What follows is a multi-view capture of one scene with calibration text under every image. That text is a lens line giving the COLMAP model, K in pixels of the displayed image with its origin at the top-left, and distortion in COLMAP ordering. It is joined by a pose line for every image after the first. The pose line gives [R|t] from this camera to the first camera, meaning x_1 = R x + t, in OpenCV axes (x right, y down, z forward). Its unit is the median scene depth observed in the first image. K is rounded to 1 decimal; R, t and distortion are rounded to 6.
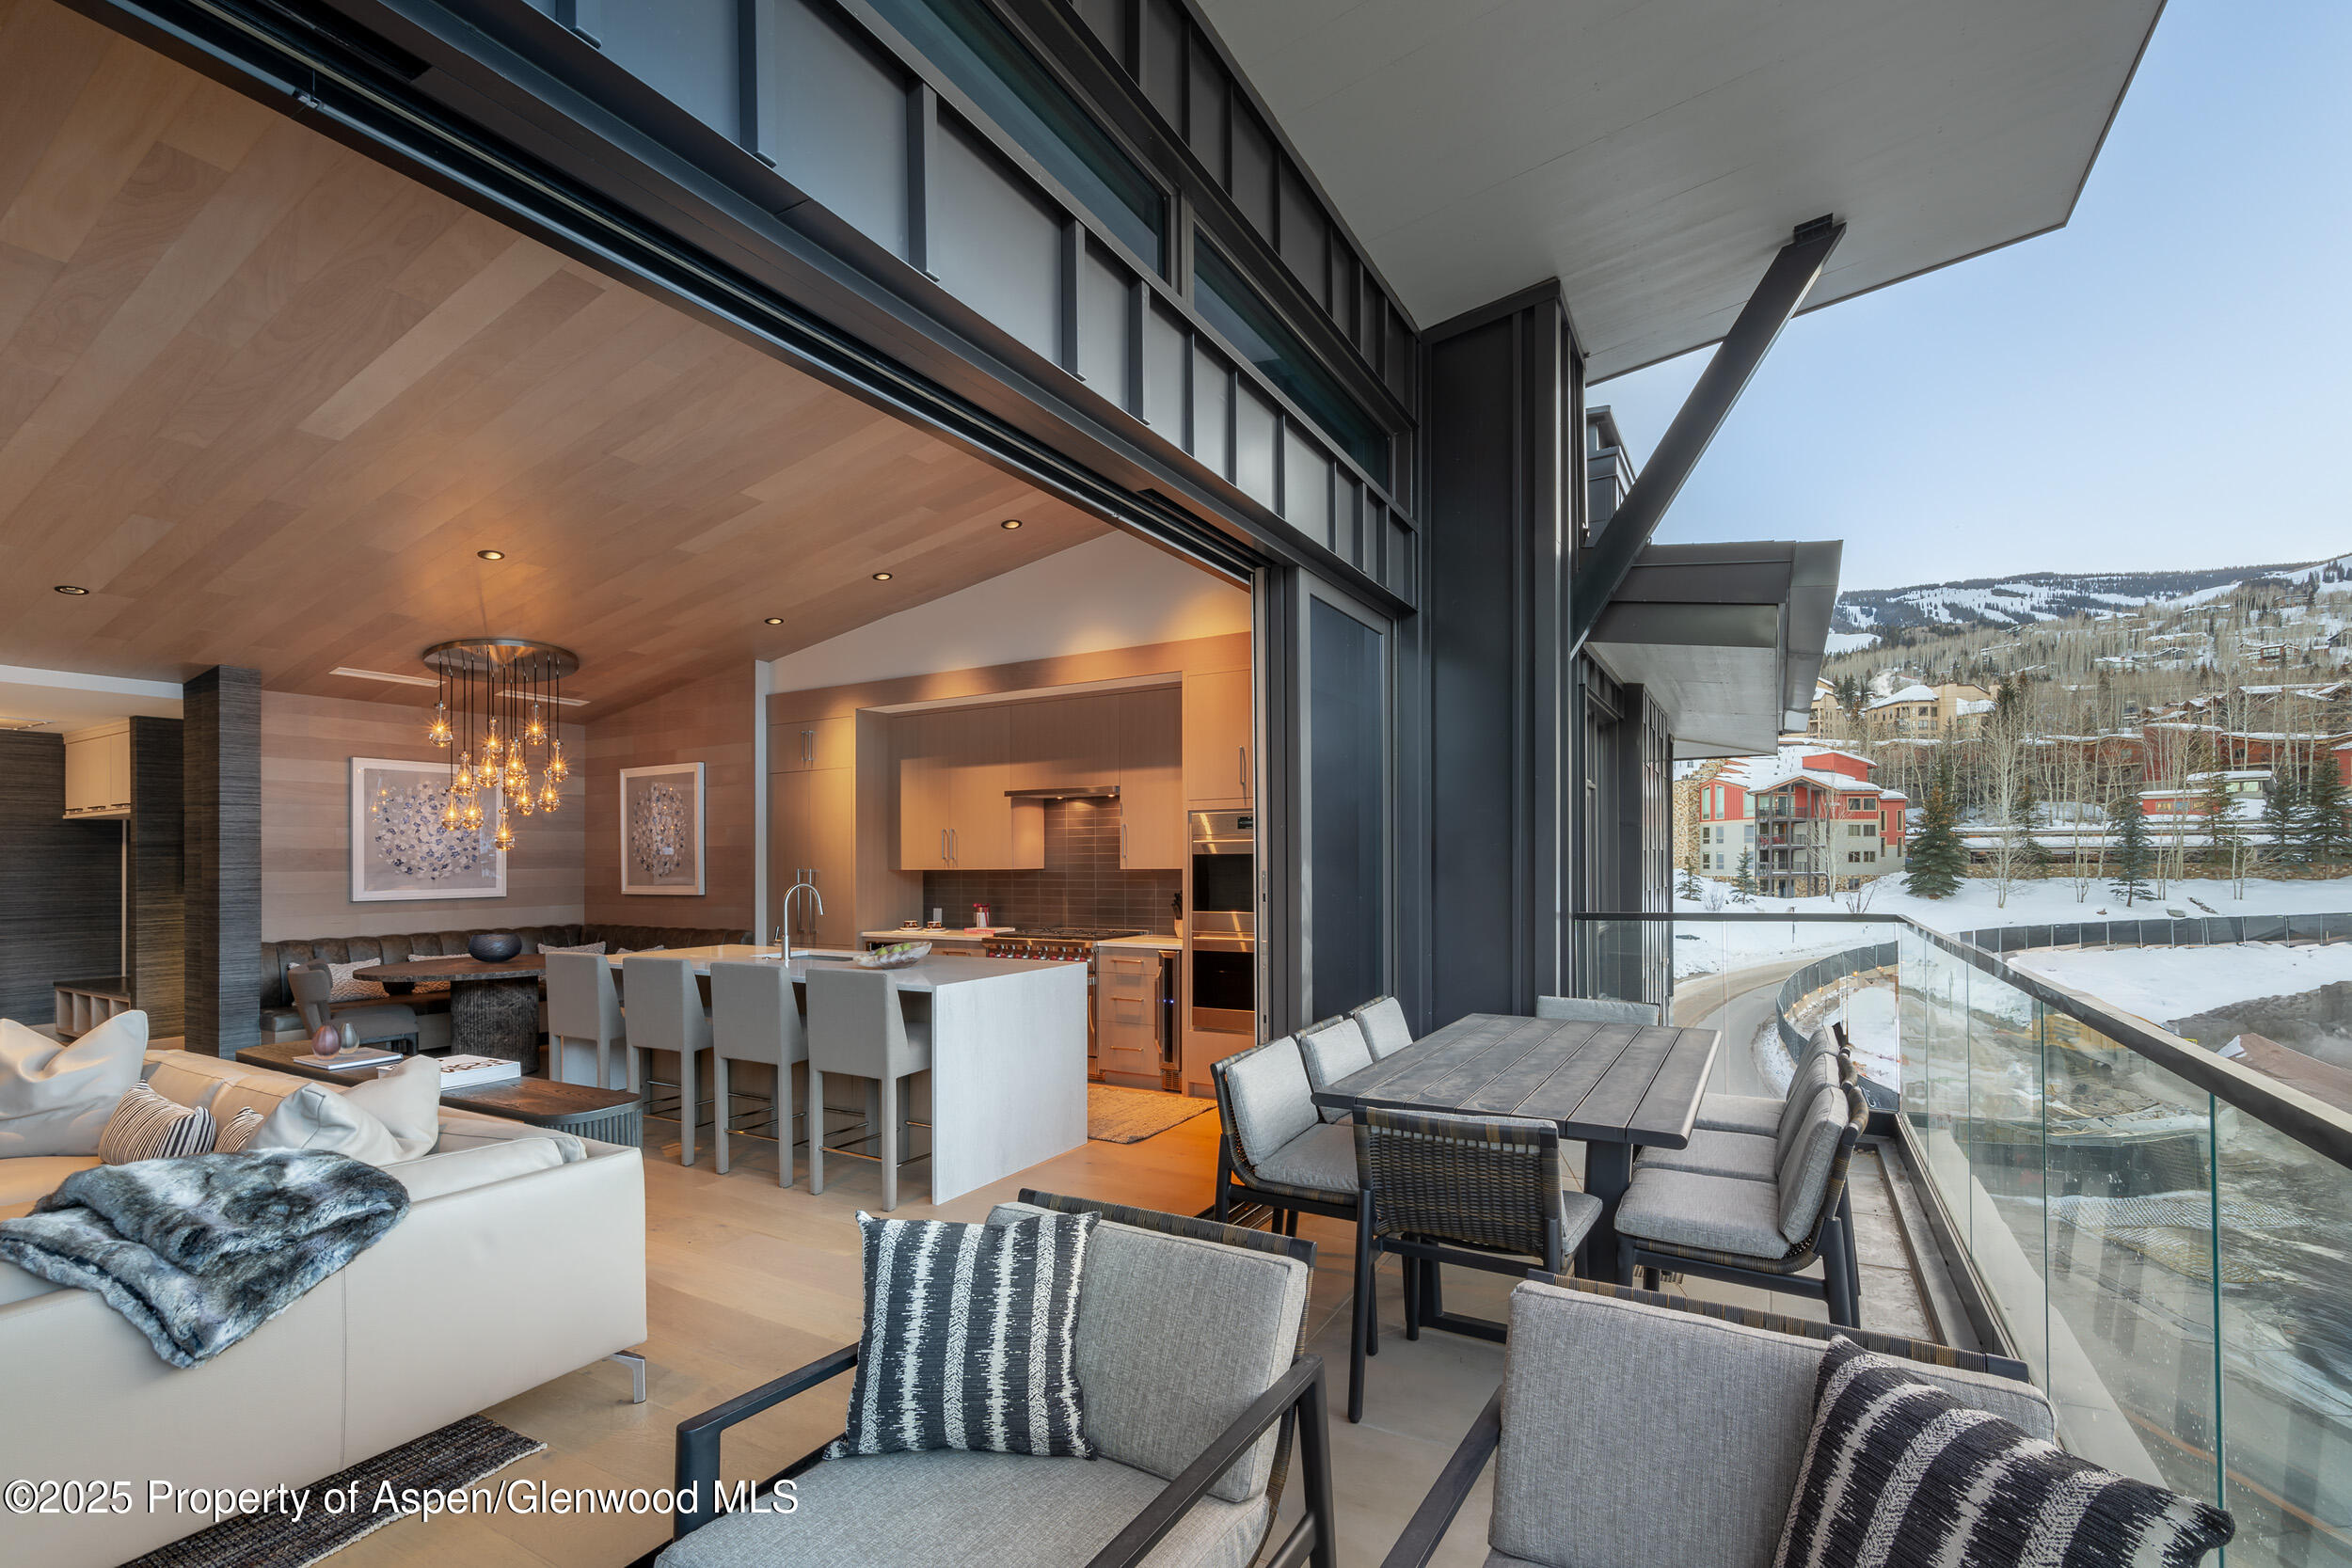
lens RADIAL K [[1039.1, 0, 1177.9], [0, 1039.1, 827.8], [0, 0, 1]] dist [0.002640, 0.000226]
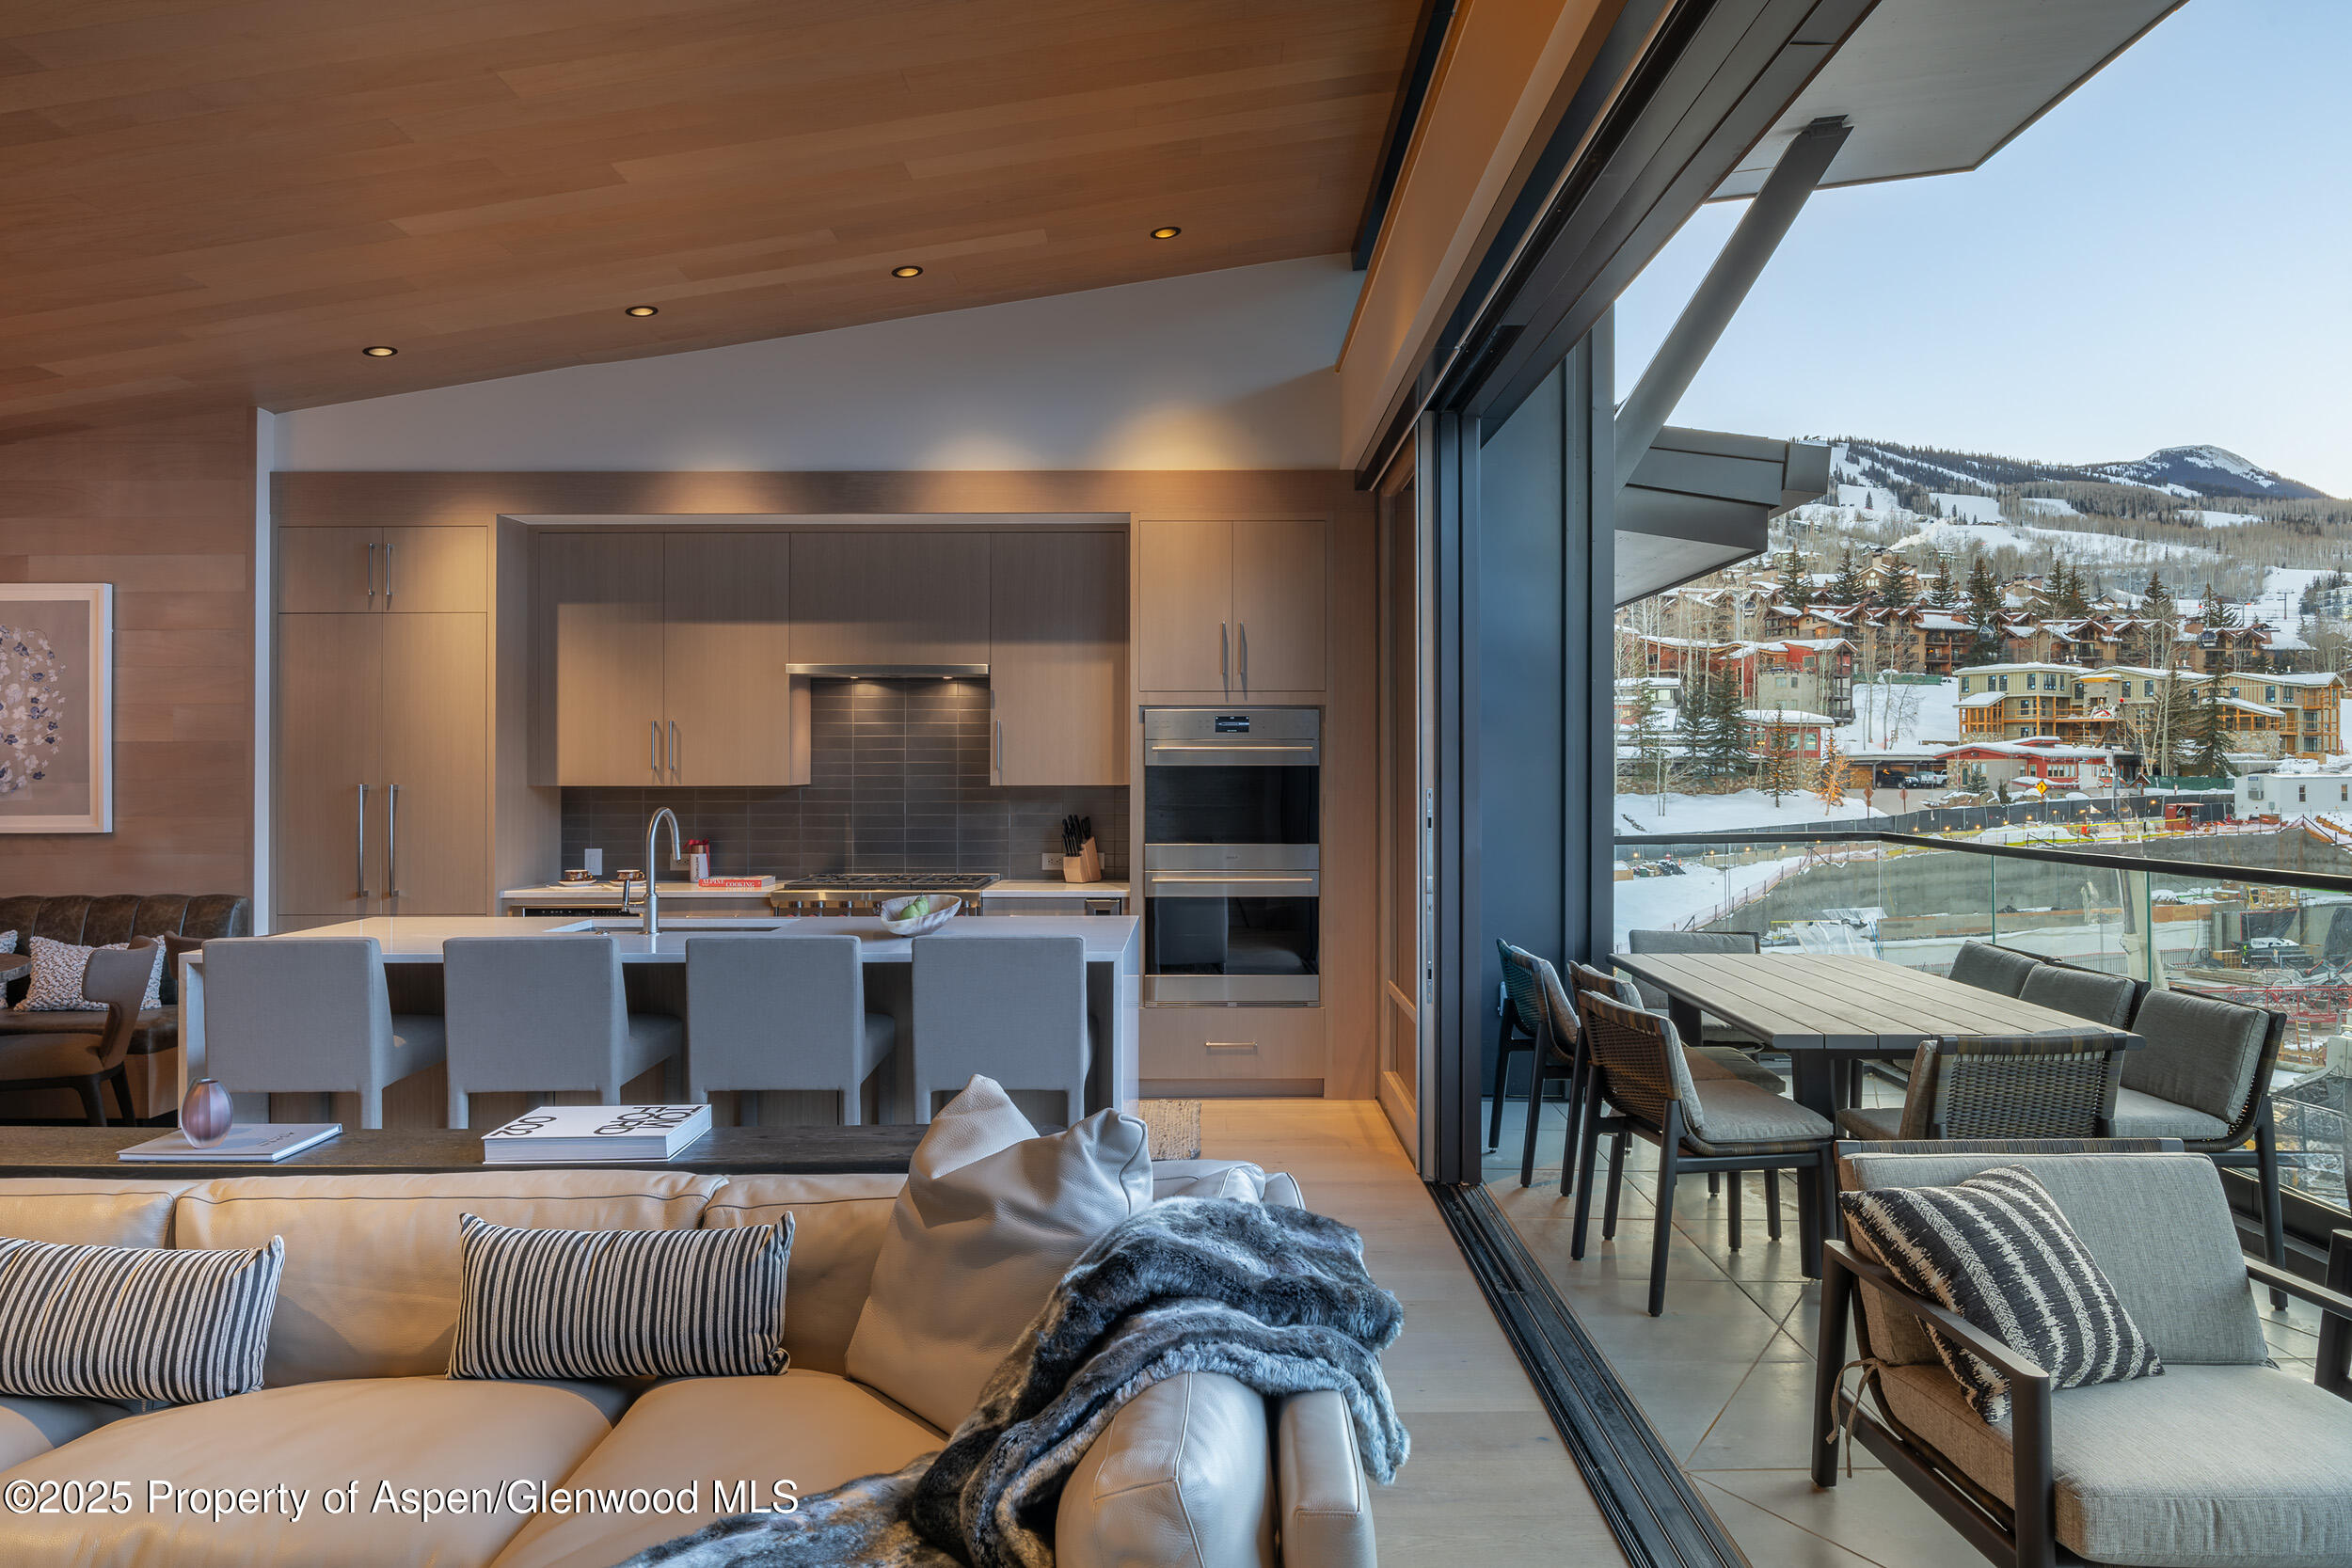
lens RADIAL K [[1542.0, 0, 1176.0], [0, 1542.0, 784.0], [0, 0, 1]] dist [-0.000794, 0.000586]
pose [[0.872544, 0.000247, 0.488536, -0.398920], [-0.020164, 0.999166, 0.035508, 0.000281], [-0.488120, -0.040833, 0.871821, 0.044572]]
